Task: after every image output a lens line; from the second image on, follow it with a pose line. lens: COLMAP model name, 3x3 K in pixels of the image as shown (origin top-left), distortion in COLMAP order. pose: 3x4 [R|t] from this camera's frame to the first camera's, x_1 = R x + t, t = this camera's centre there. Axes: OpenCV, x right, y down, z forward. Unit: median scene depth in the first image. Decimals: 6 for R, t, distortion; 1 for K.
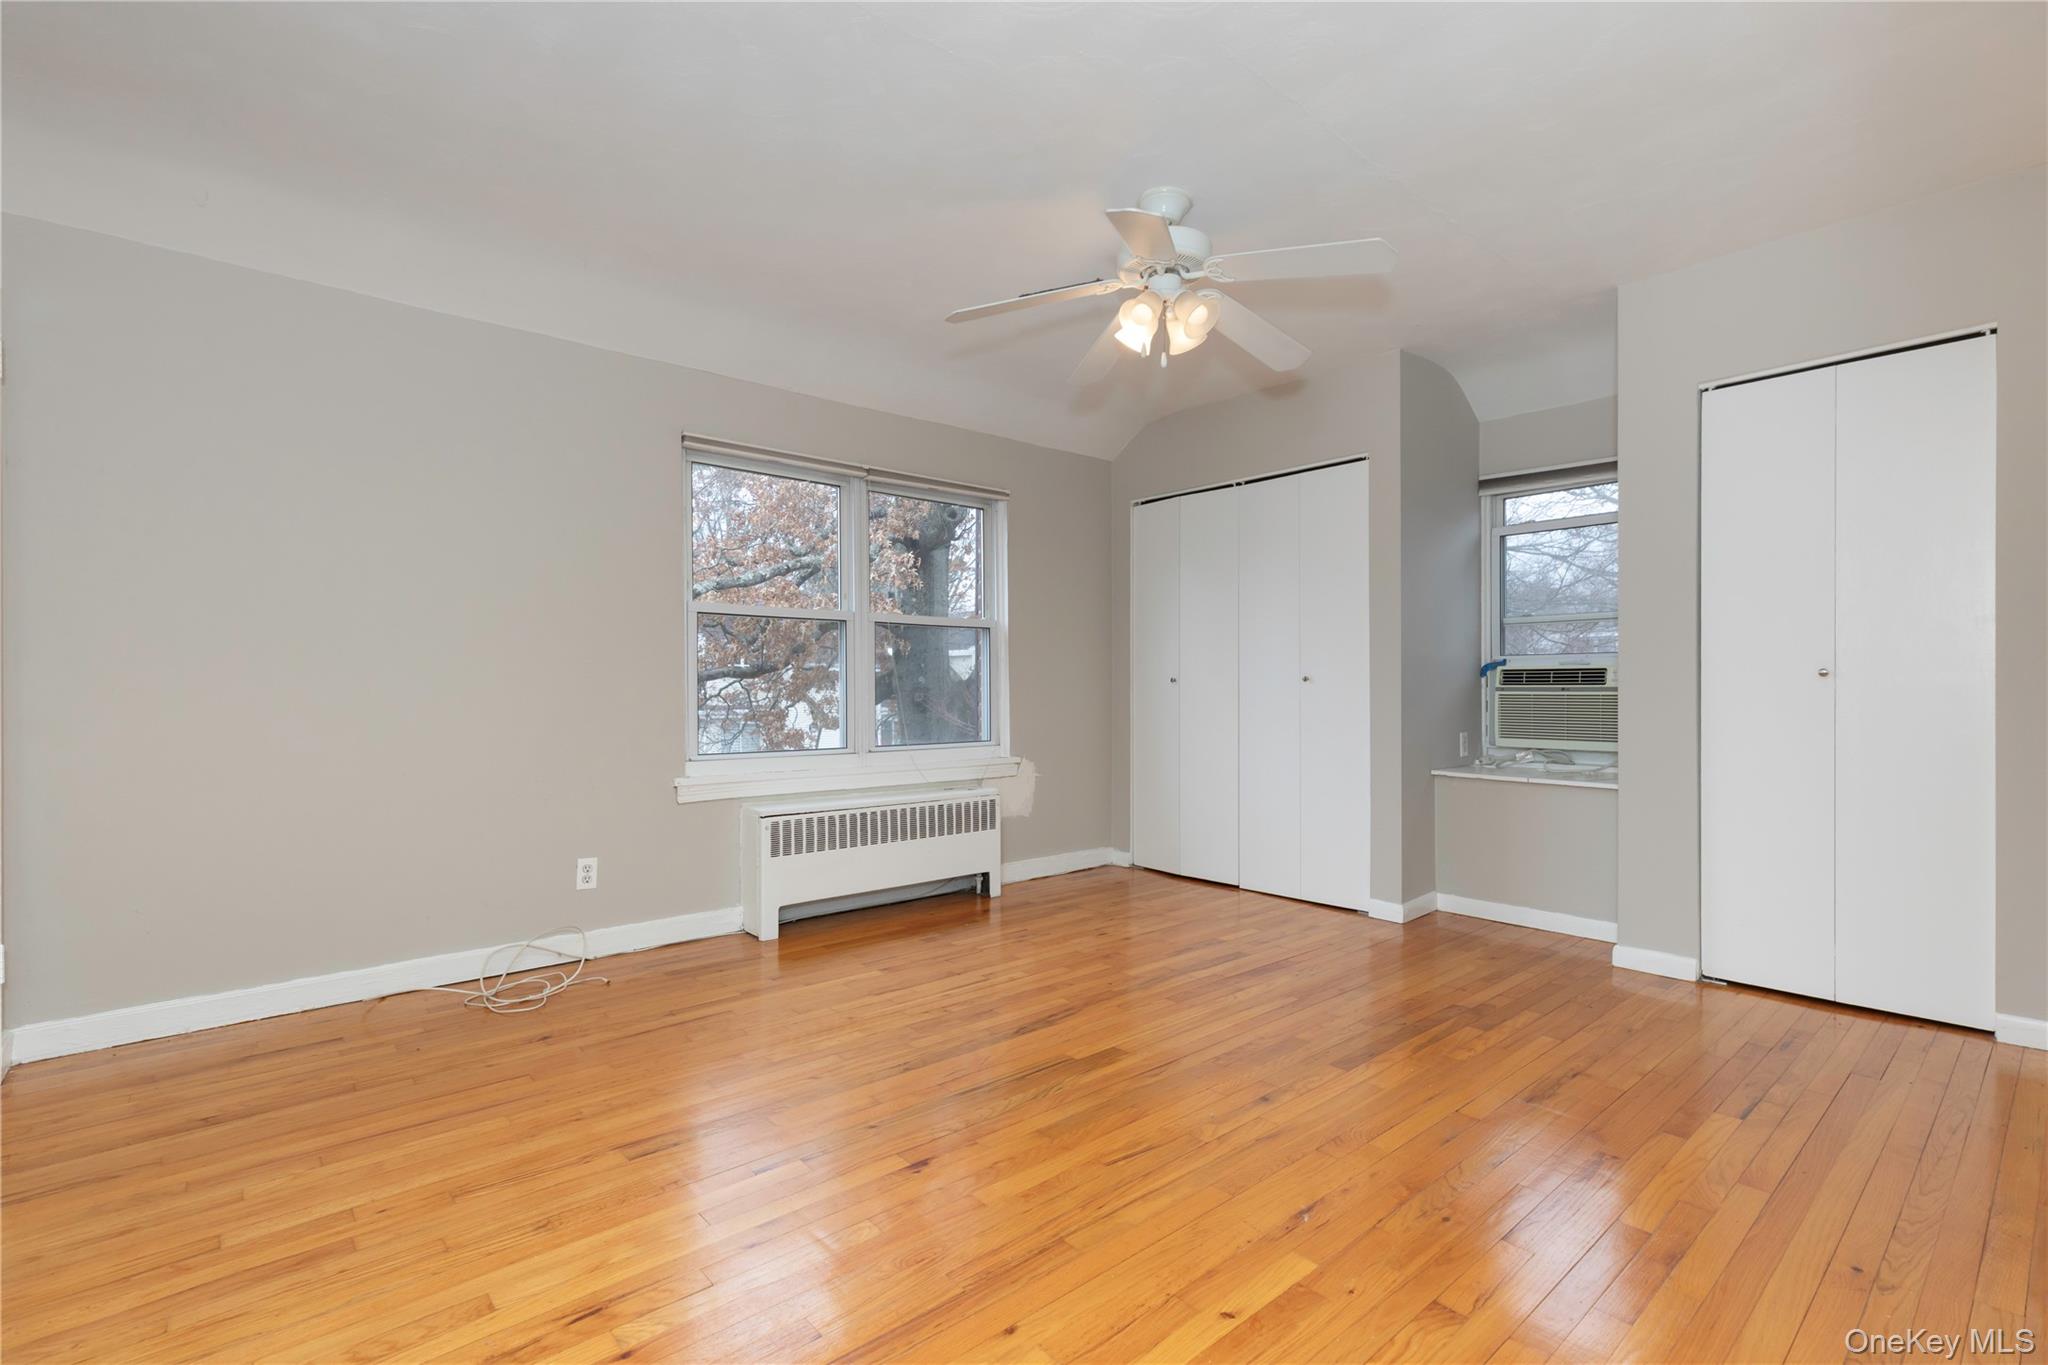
lens RADIAL K [[925.0, 0, 1014.8], [0, 925.0, 688.4], [0, 0, 1]] dist [0.003123, 0.000597]
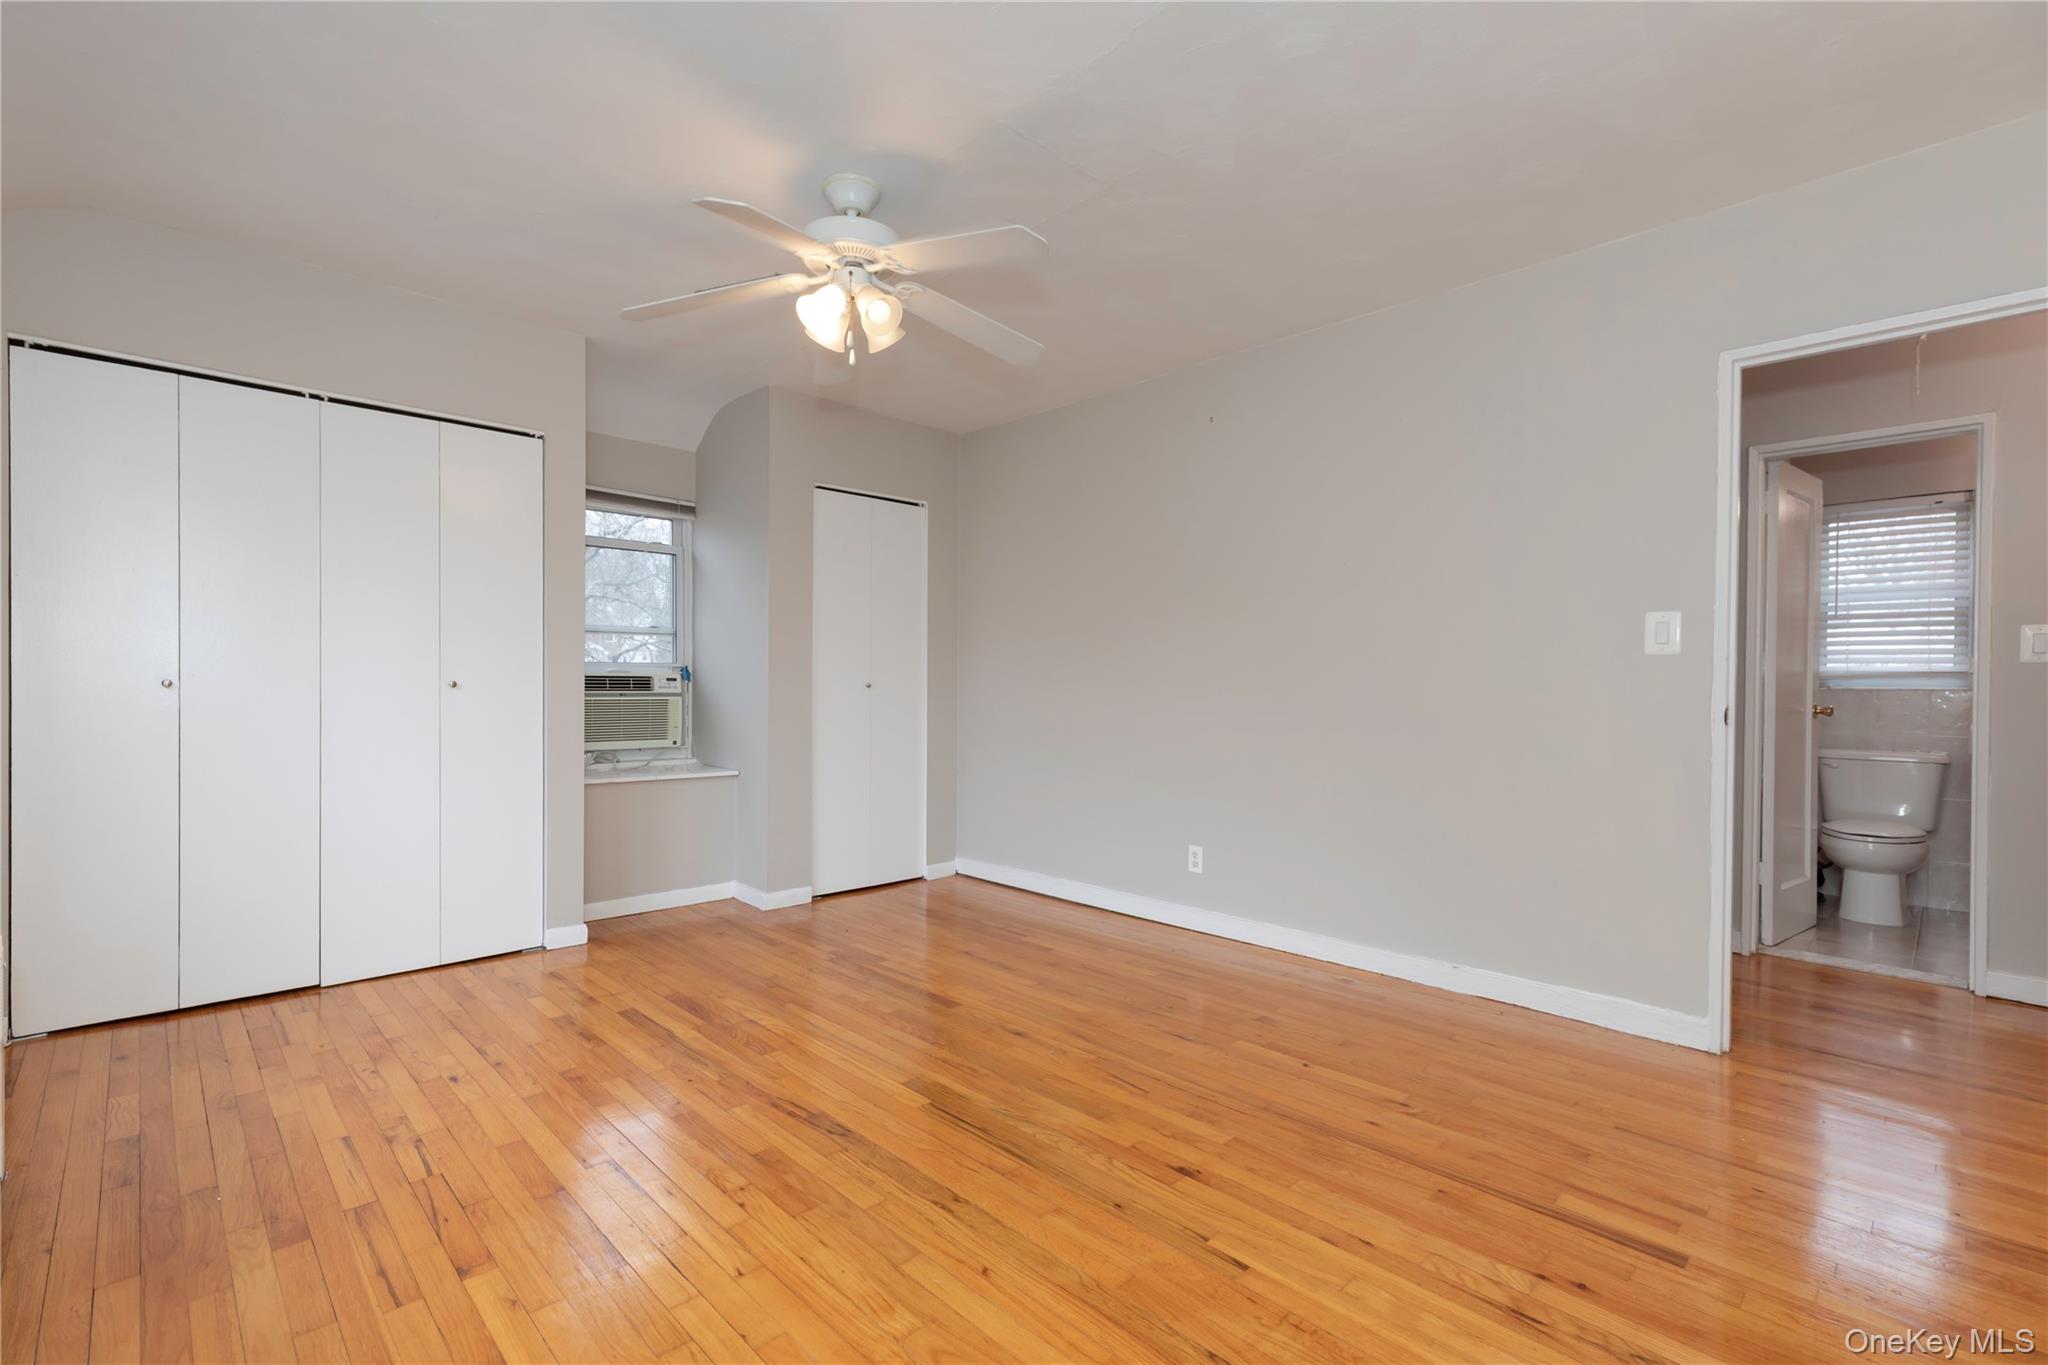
lens RADIAL K [[925.0, 0, 1014.8], [0, 925.0, 688.4], [0, 0, 1]] dist [0.003123, 0.000597]
pose [[-0.055969, -0.004408, 0.998423, -0.679745], [-0.006475, 0.999971, 0.004052, -0.017388], [-0.998412, -0.006238, -0.055996, 0.756848]]
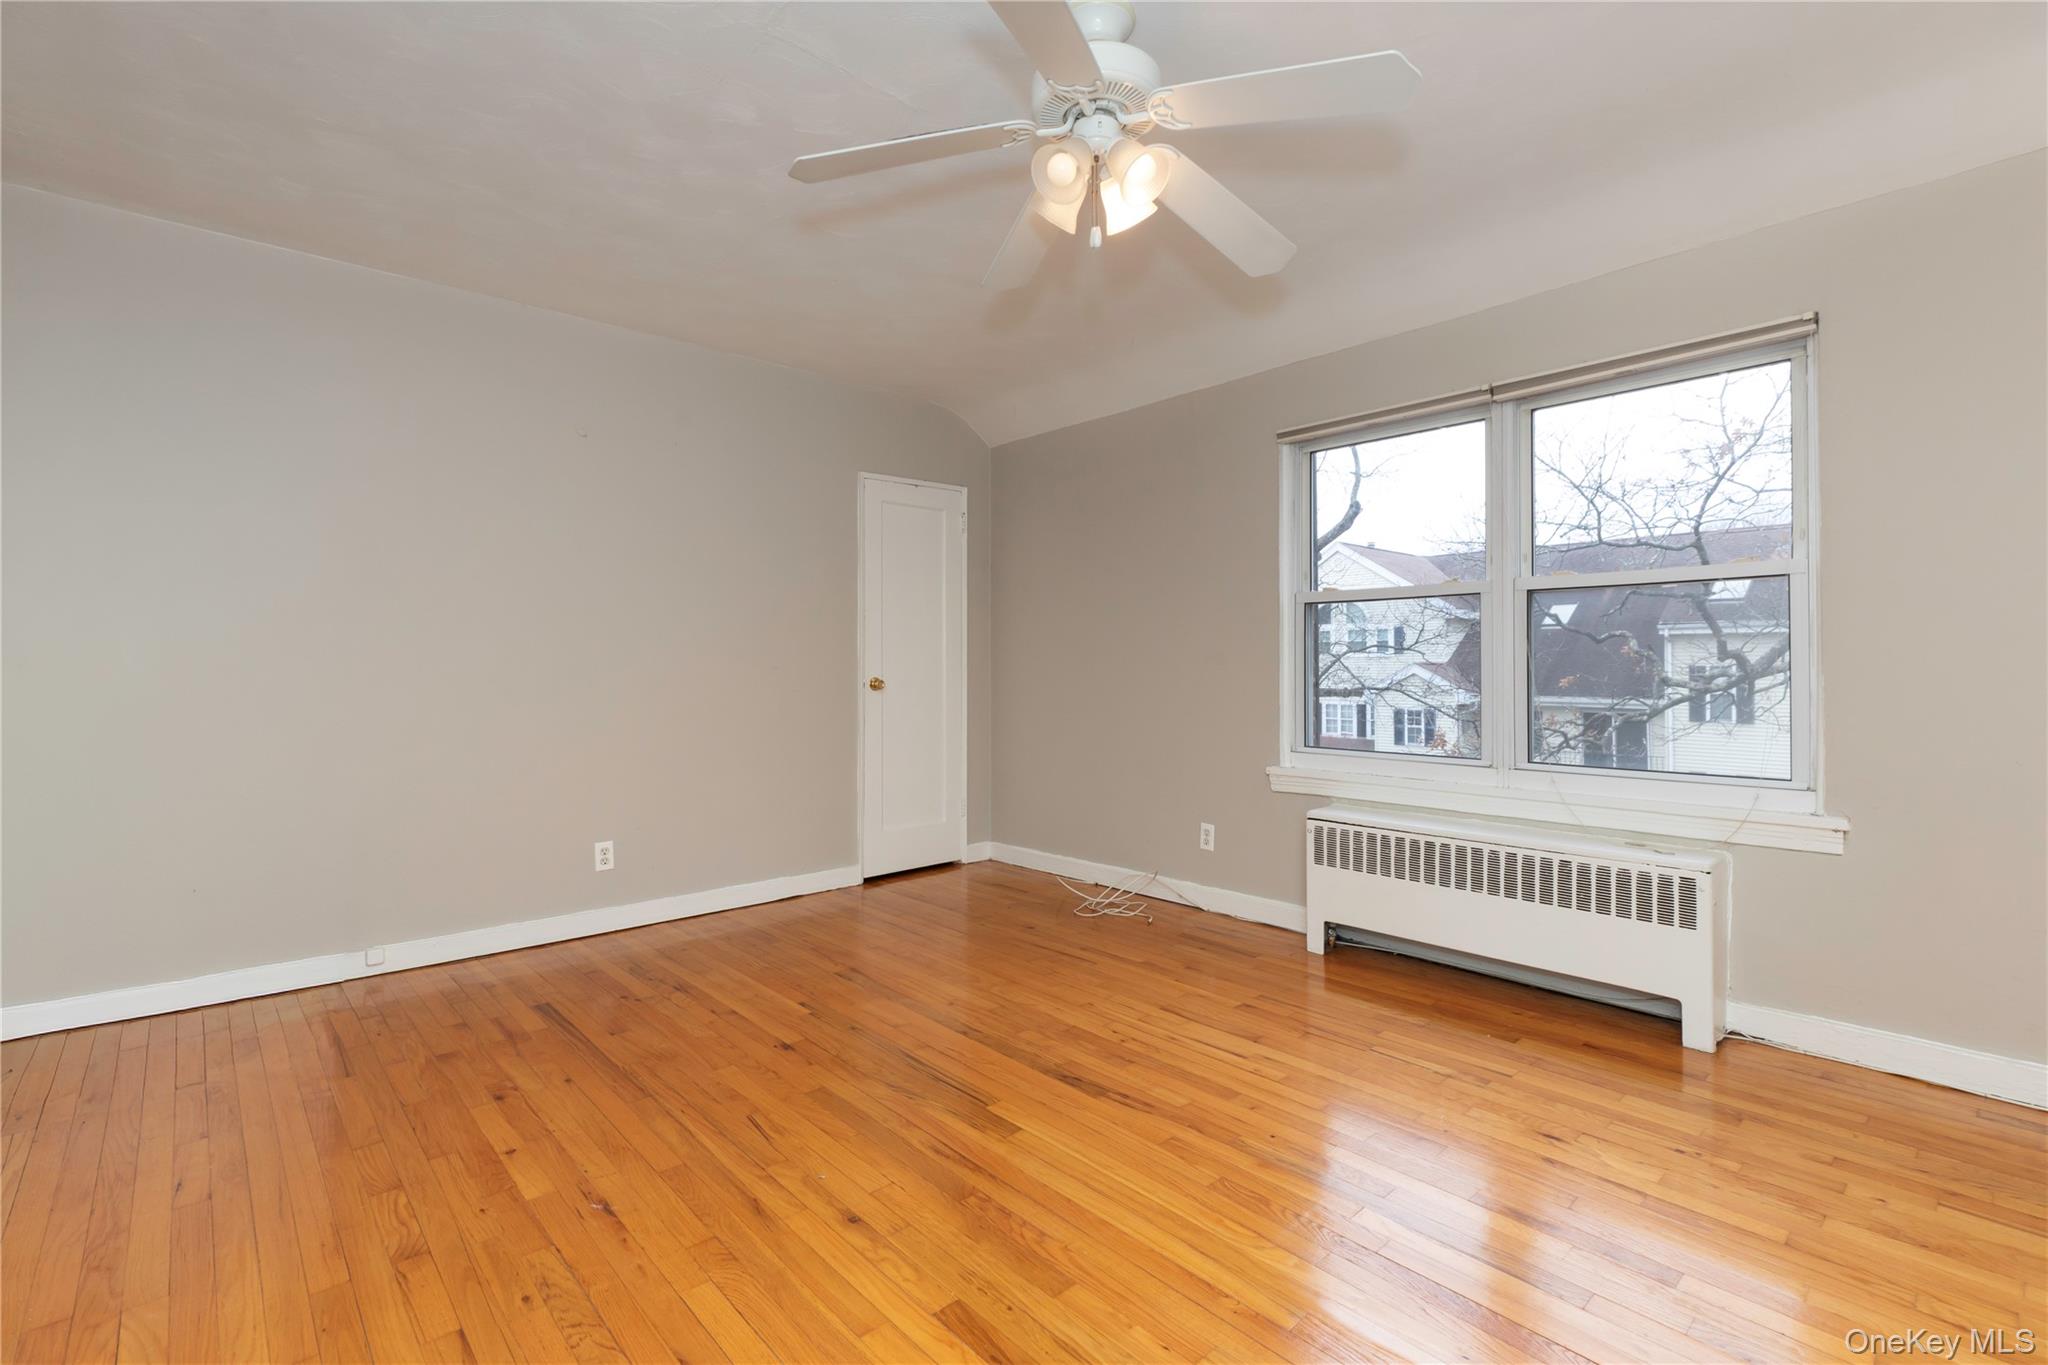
lens RADIAL K [[924.1, 0, 1034.8], [0, 924.1, 685.0], [0, 0, 1]] dist [0.001615, 0.000413]
pose [[0.037732, 0.022793, -0.999028, 0.738016], [0.002119, 0.999736, 0.022889, -0.019651], [0.999286, -0.002980, 0.037674, 0.790984]]
